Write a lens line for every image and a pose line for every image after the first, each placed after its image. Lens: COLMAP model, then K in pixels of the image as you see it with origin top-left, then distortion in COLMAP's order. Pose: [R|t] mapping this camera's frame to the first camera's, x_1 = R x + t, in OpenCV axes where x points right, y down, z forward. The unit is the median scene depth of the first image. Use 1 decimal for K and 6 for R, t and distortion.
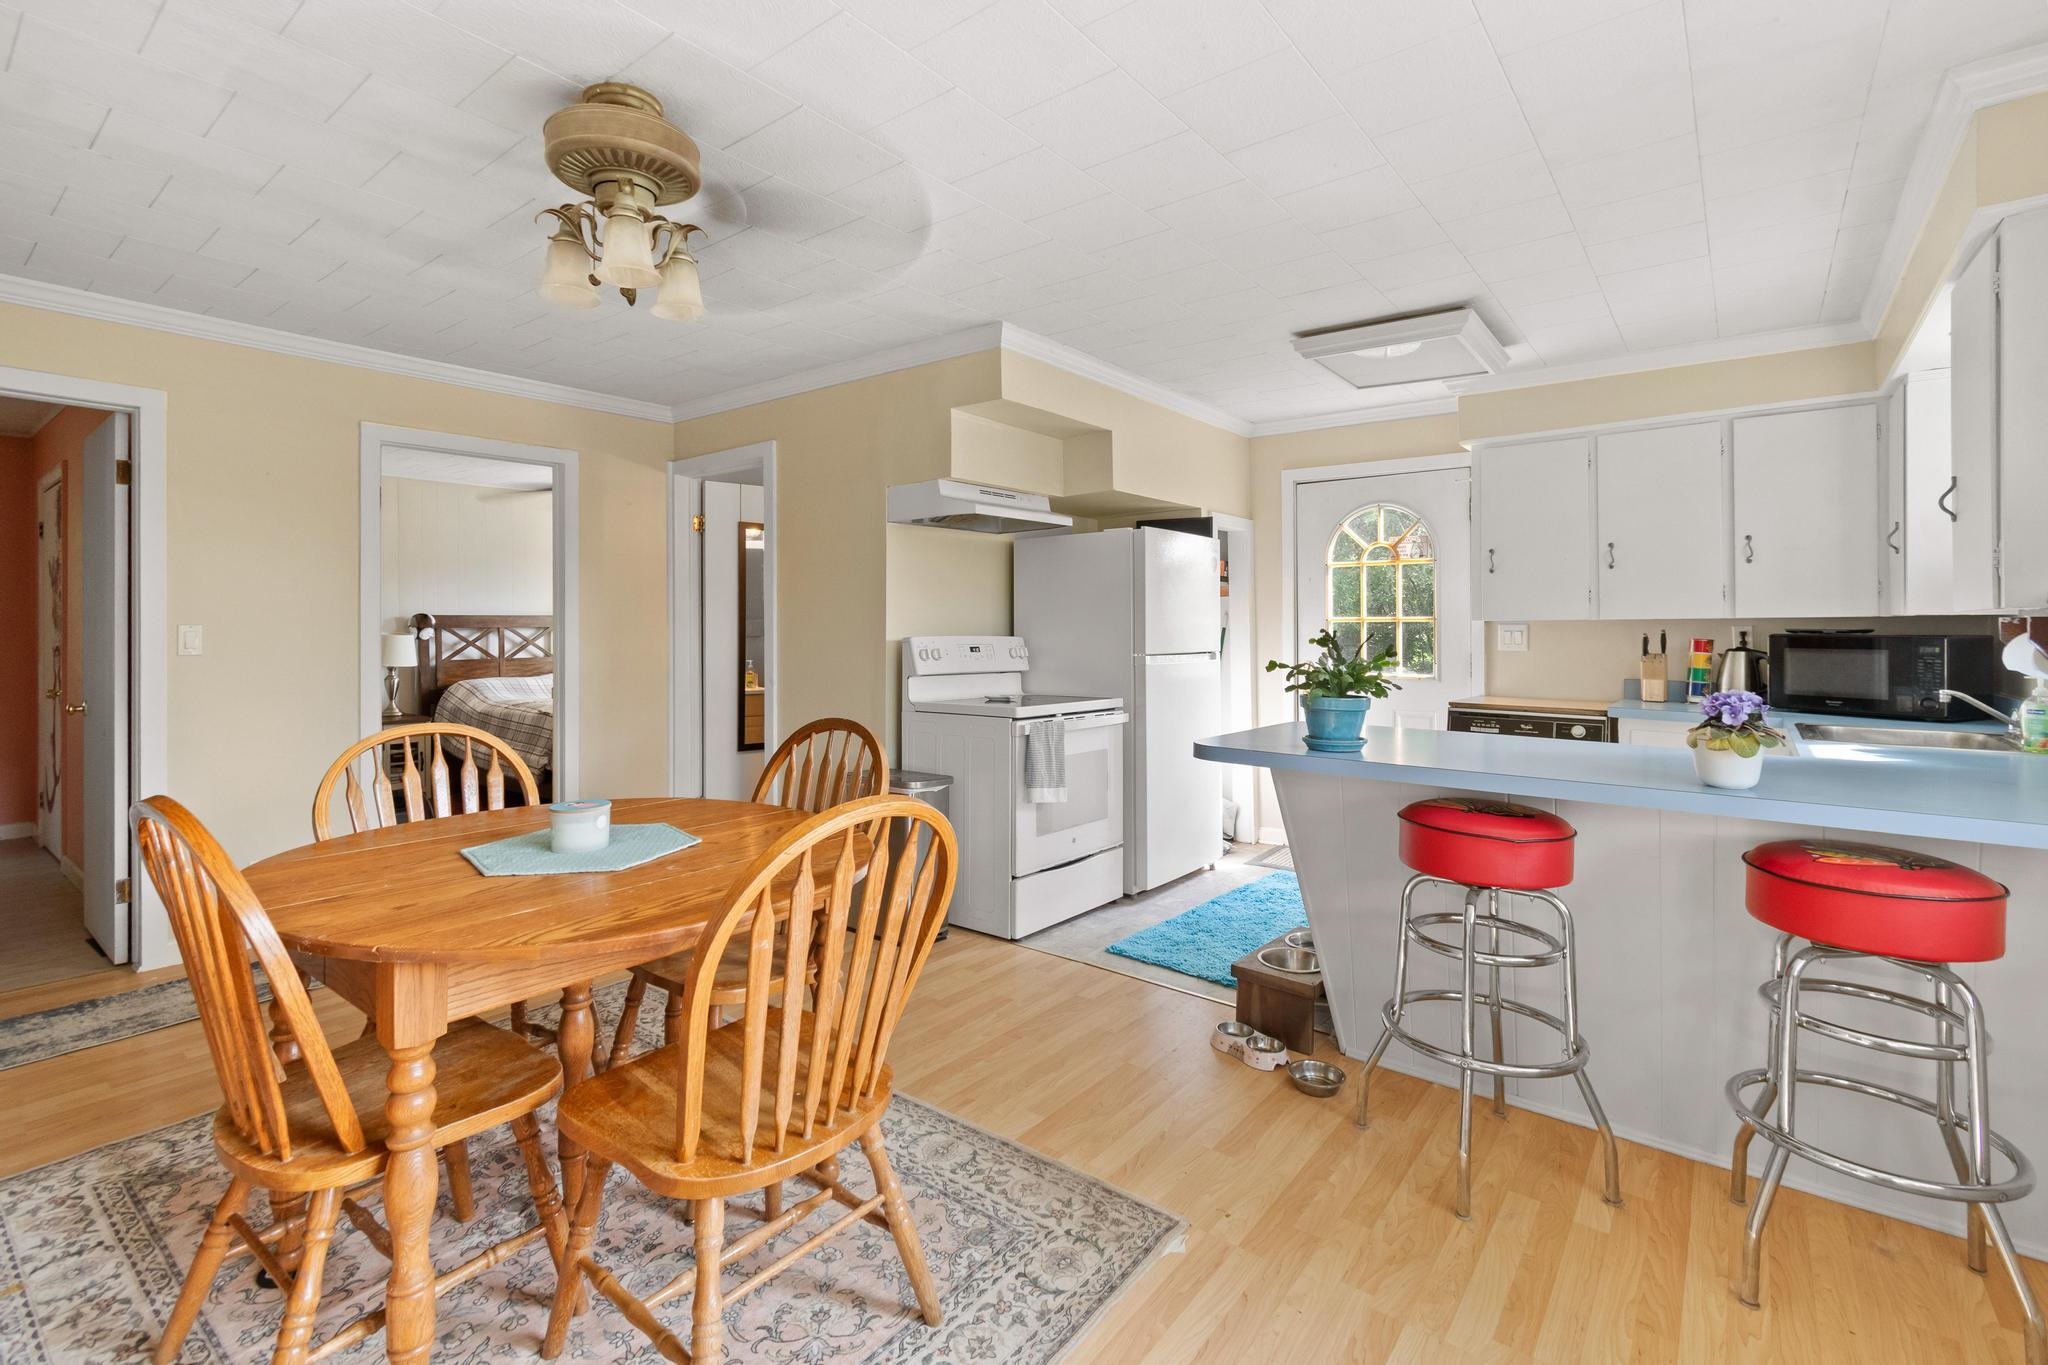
lens RADIAL K [[926.0, 0, 1029.7], [0, 926.0, 632.6], [0, 0, 1]] dist [0.001897, 0.000109]
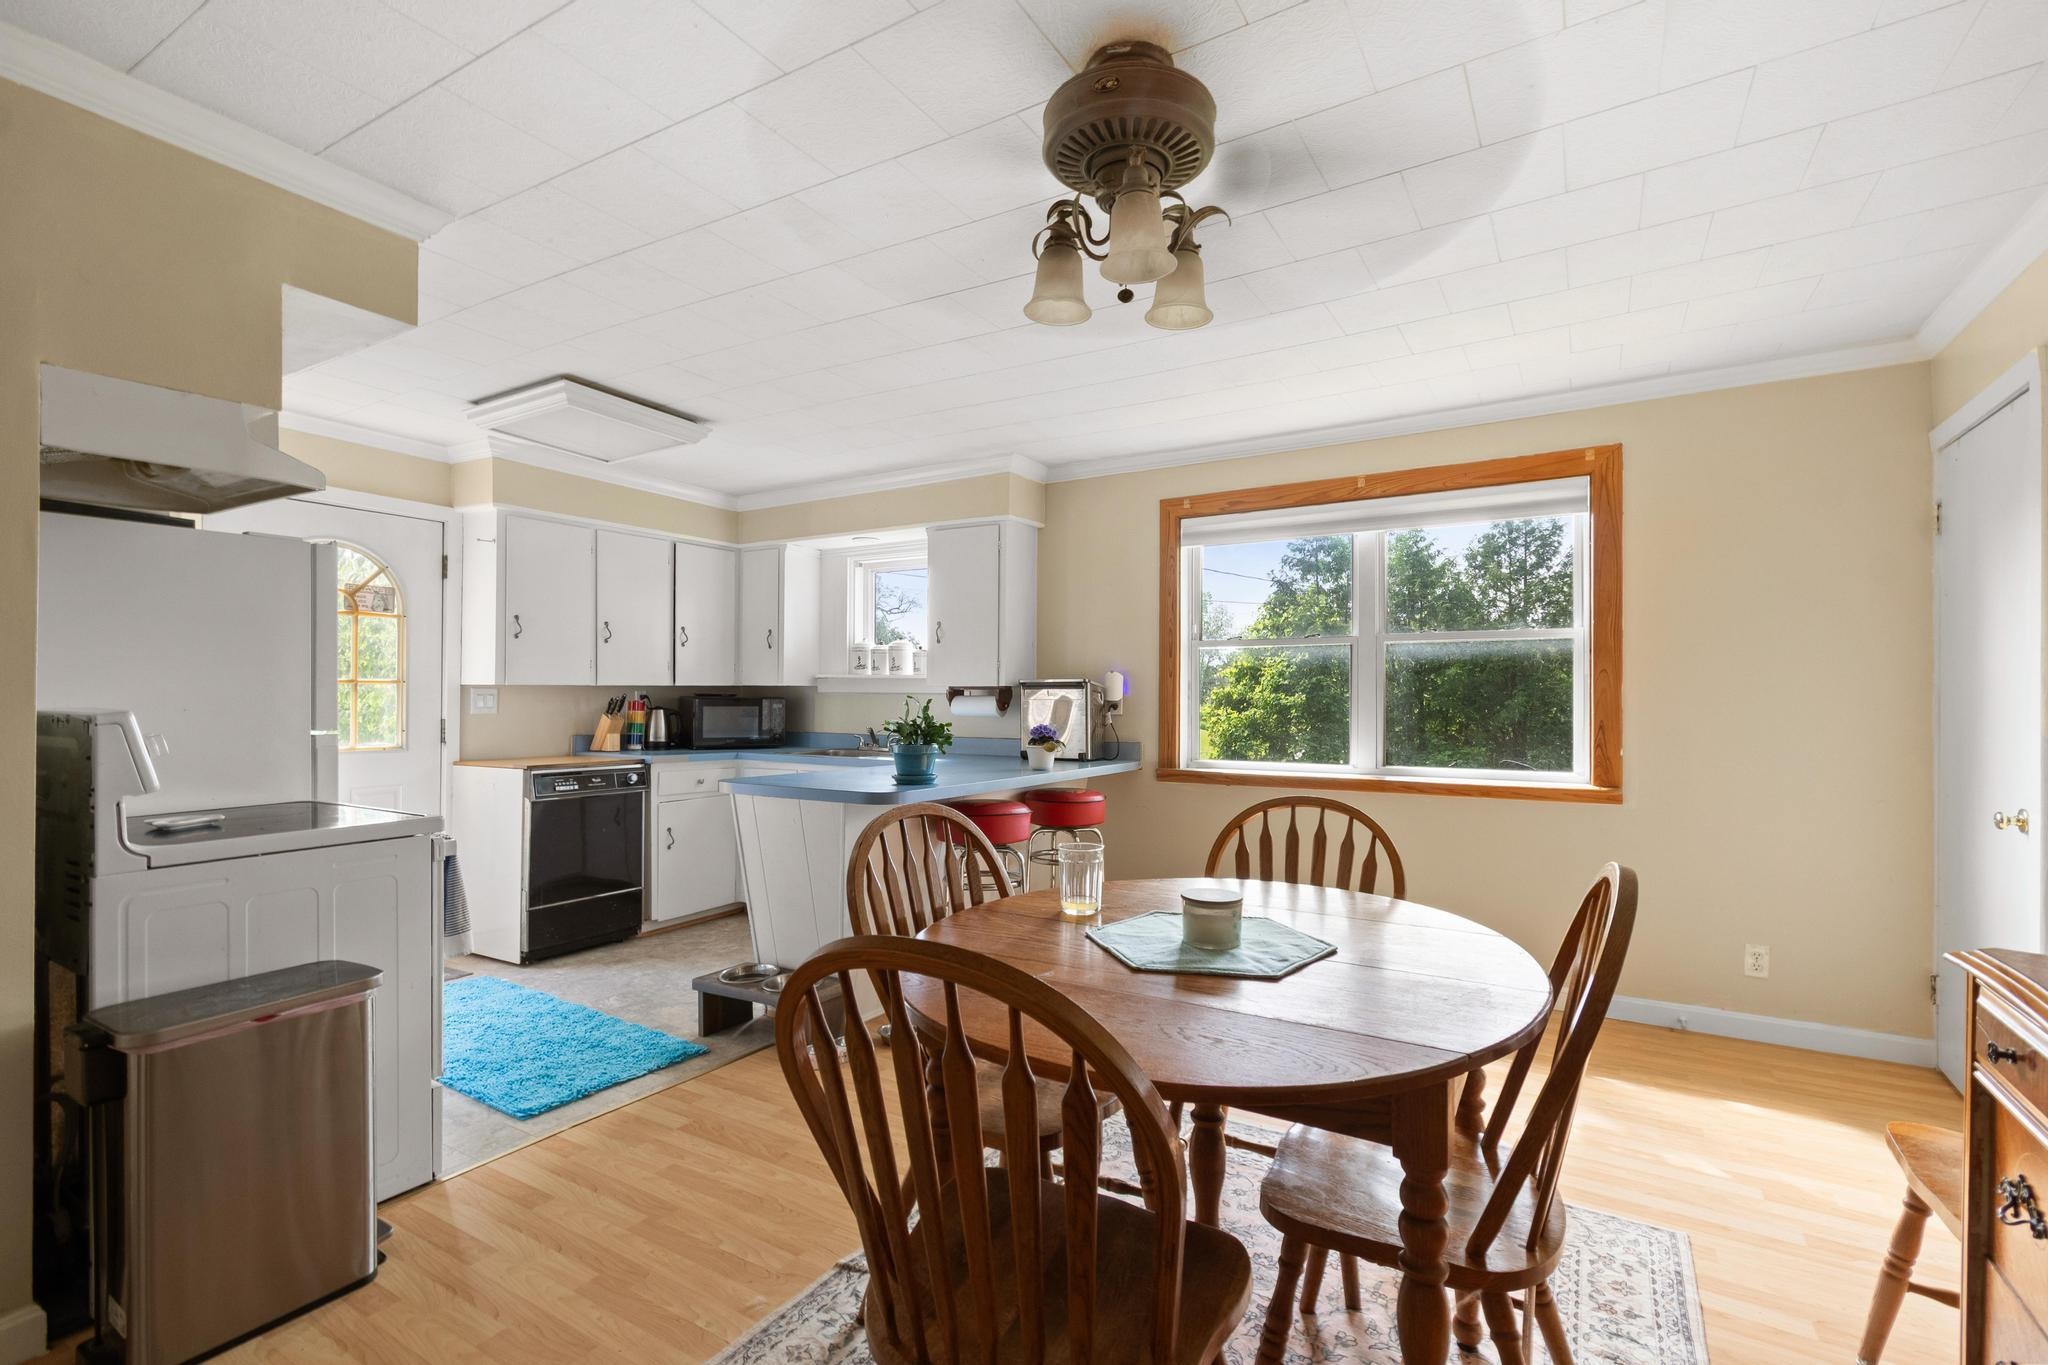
lens RADIAL K [[945.7, 0, 1024.0], [0, 945.7, 682.5], [0, 0, 1]] dist [0.000425, -0.000077]
pose [[-0.122672, 0.011659, 0.992379, -0.681928], [0.001655, 0.999932, -0.011543, -0.002472], [-0.992446, 0.000227, -0.122683, 0.640174]]
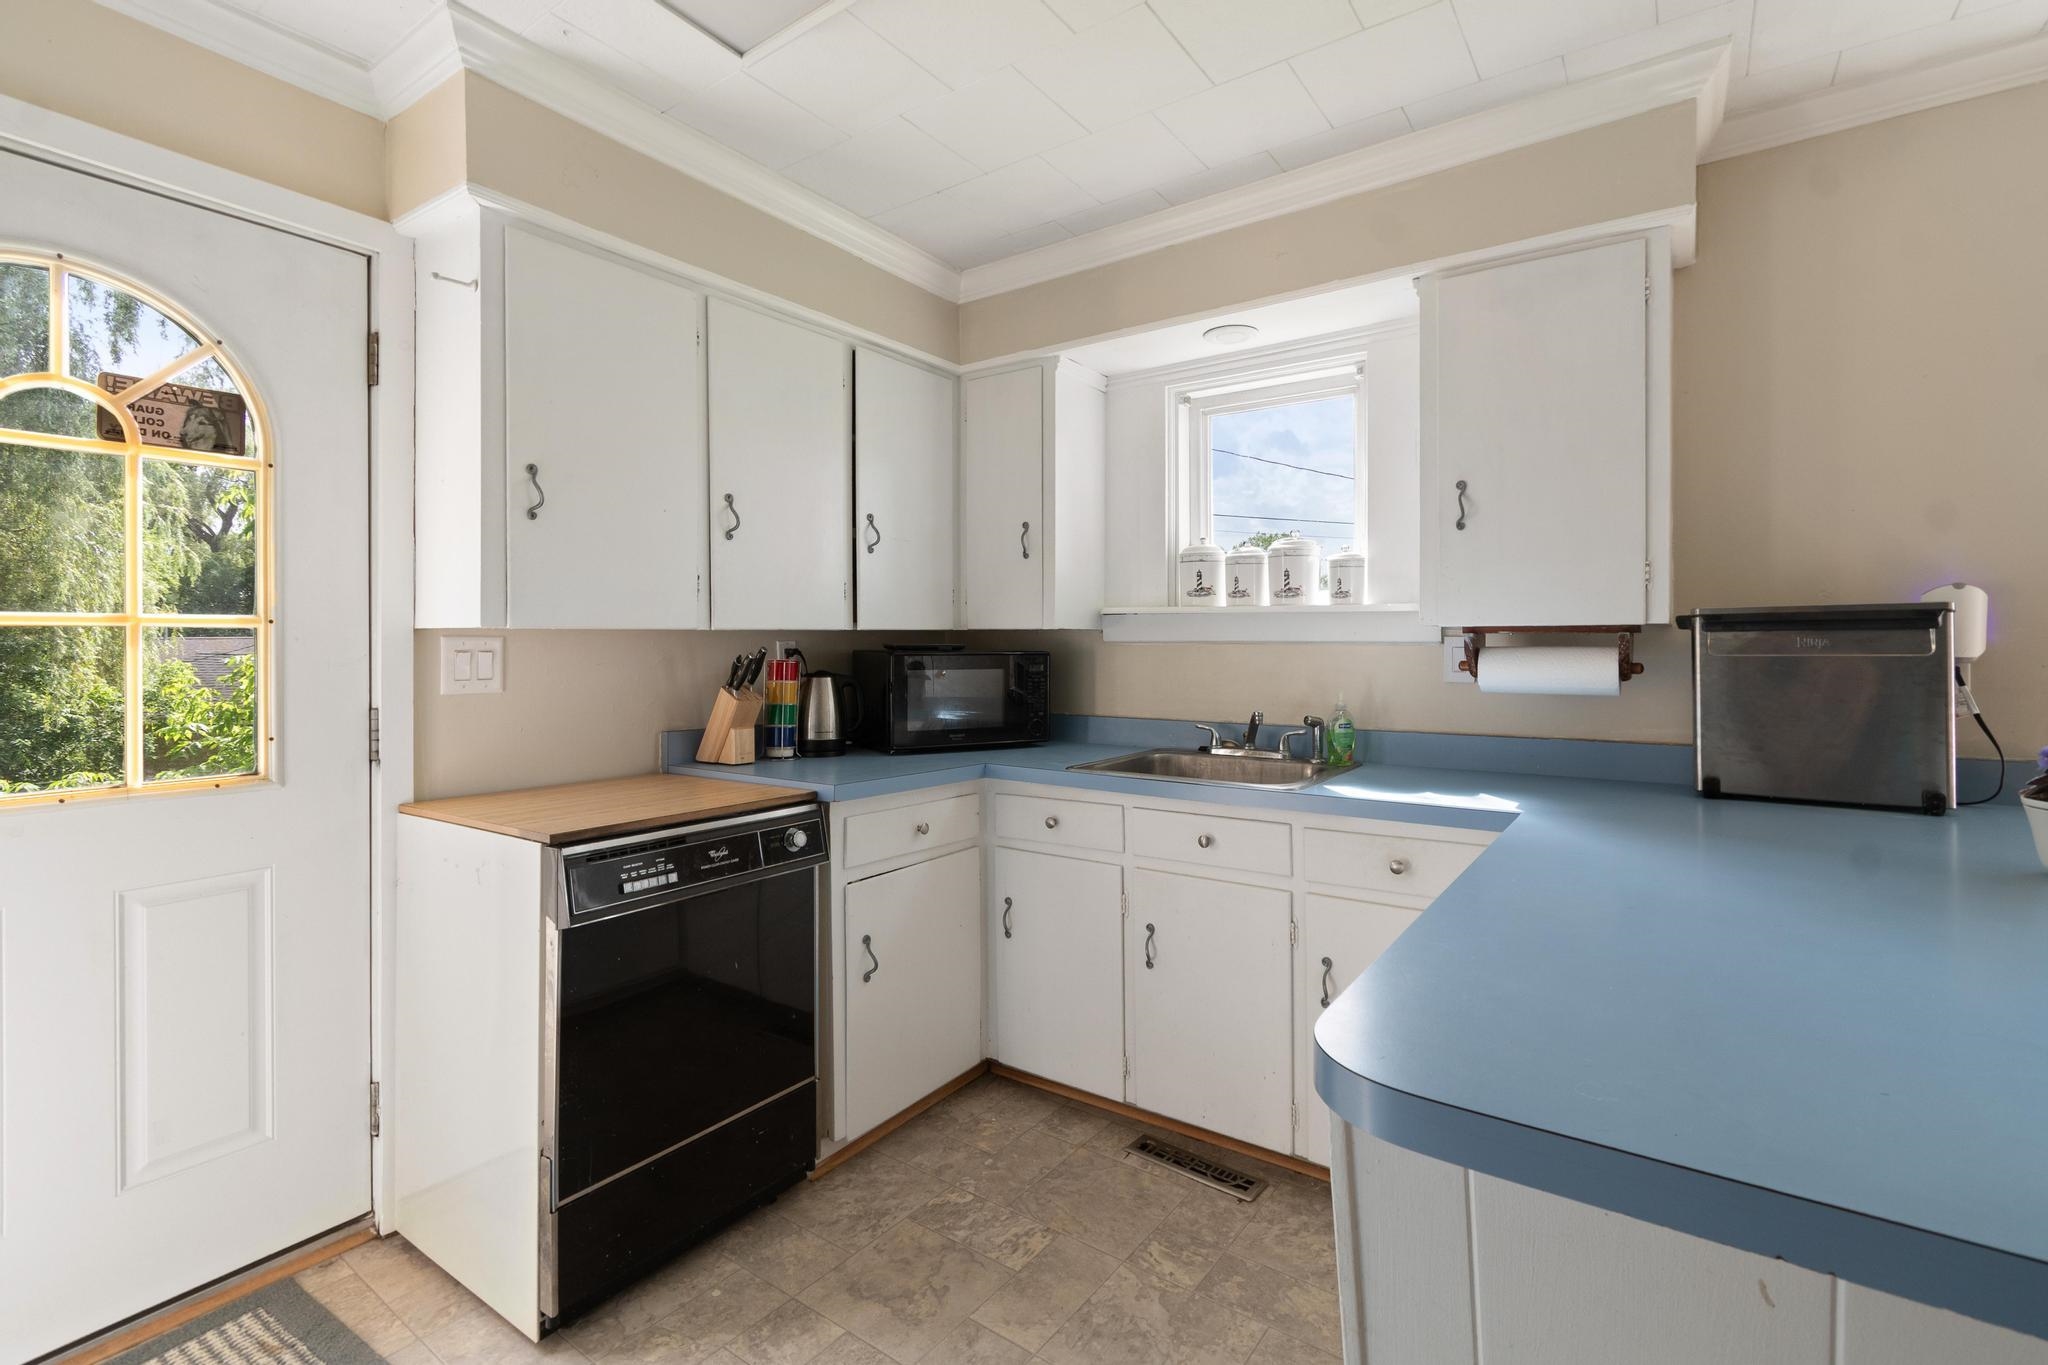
lens RADIAL K [[930.7, 0, 1022.7], [0, 930.7, 641.9], [0, 0, 1]] dist [0.000212, 0.000052]
pose [[-0.048792, 0.000800, 0.998809, 0.055304], [0.007620, 0.999971, -0.000429, -0.004717], [-0.998780, 0.007590, -0.048796, 0.886666]]
